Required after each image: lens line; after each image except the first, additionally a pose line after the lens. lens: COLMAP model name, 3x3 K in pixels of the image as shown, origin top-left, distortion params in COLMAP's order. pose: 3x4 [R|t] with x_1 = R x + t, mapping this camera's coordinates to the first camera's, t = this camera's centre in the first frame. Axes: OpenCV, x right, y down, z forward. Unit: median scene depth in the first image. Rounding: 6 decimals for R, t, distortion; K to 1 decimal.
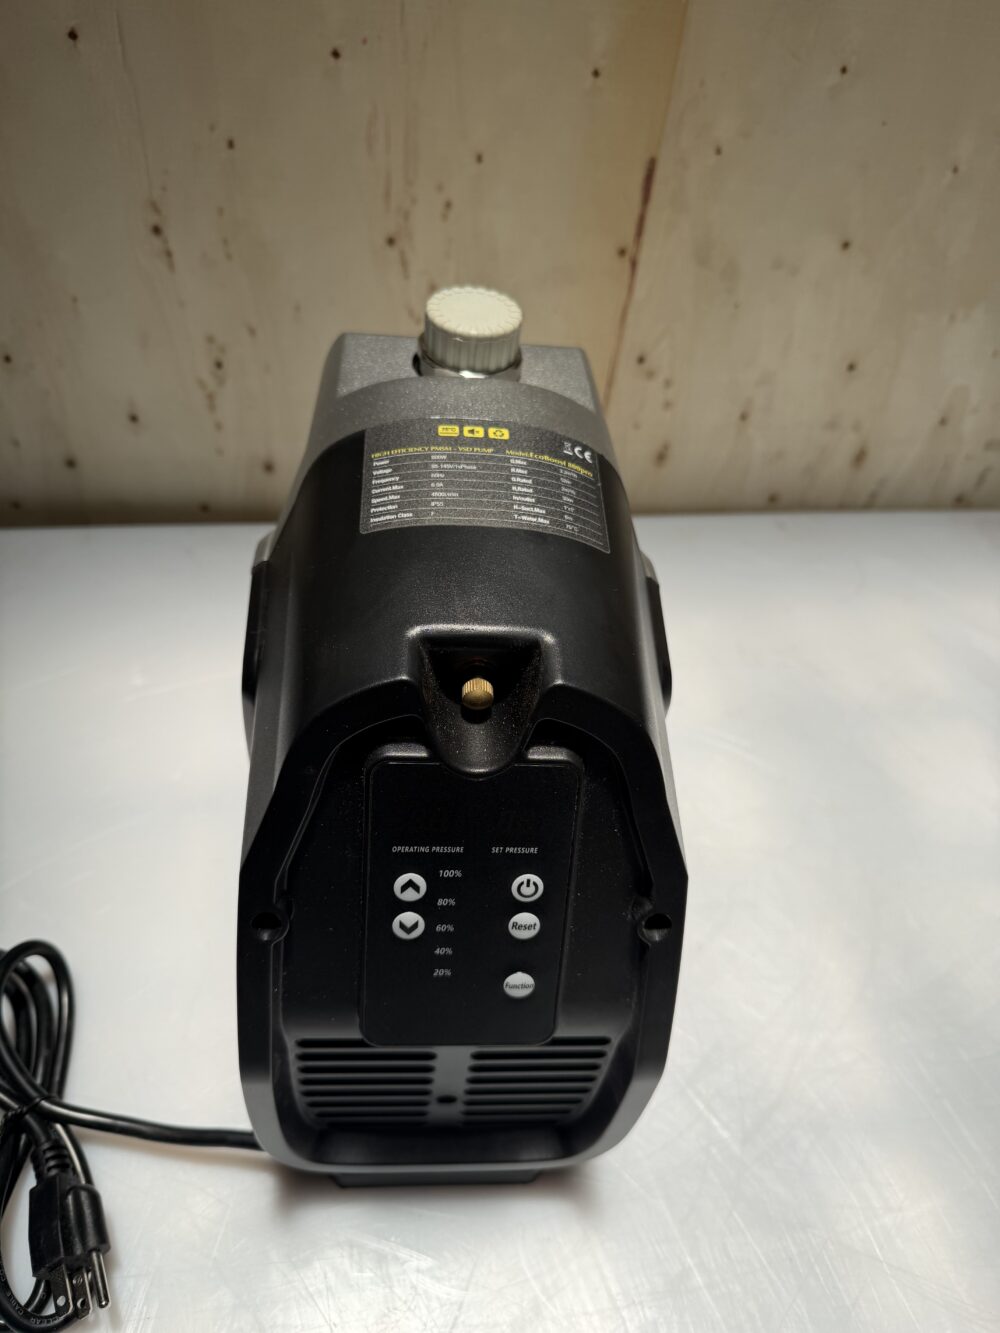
lens RADIAL K [[1025.9, 0, 500.5], [0, 1025.9, 675.3], [0, 0, 1]] dist [-0.044709, 0.008211]
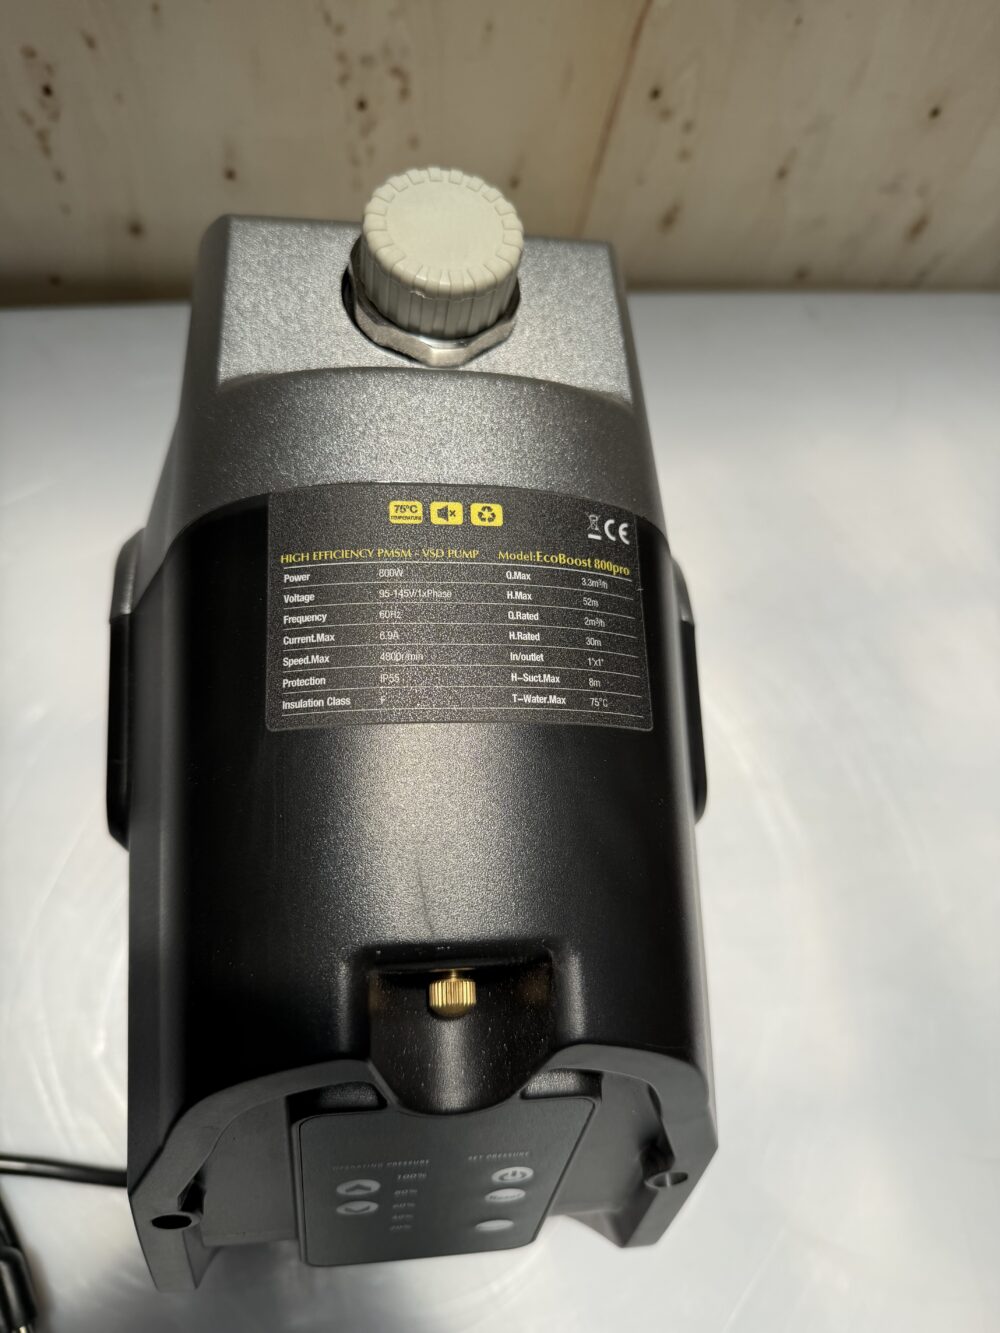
lens RADIAL K [[1025.9, 0, 496.8], [0, 1025.9, 668.2], [0, 0, 1]] dist [-0.044709, 0.008211]
pose [[0.997296, 0.010752, 0.072696, -0.035452], [-0.037216, 0.926896, 0.373468, -0.340247], [-0.063366, -0.375163, 0.924790, 0.351680]]
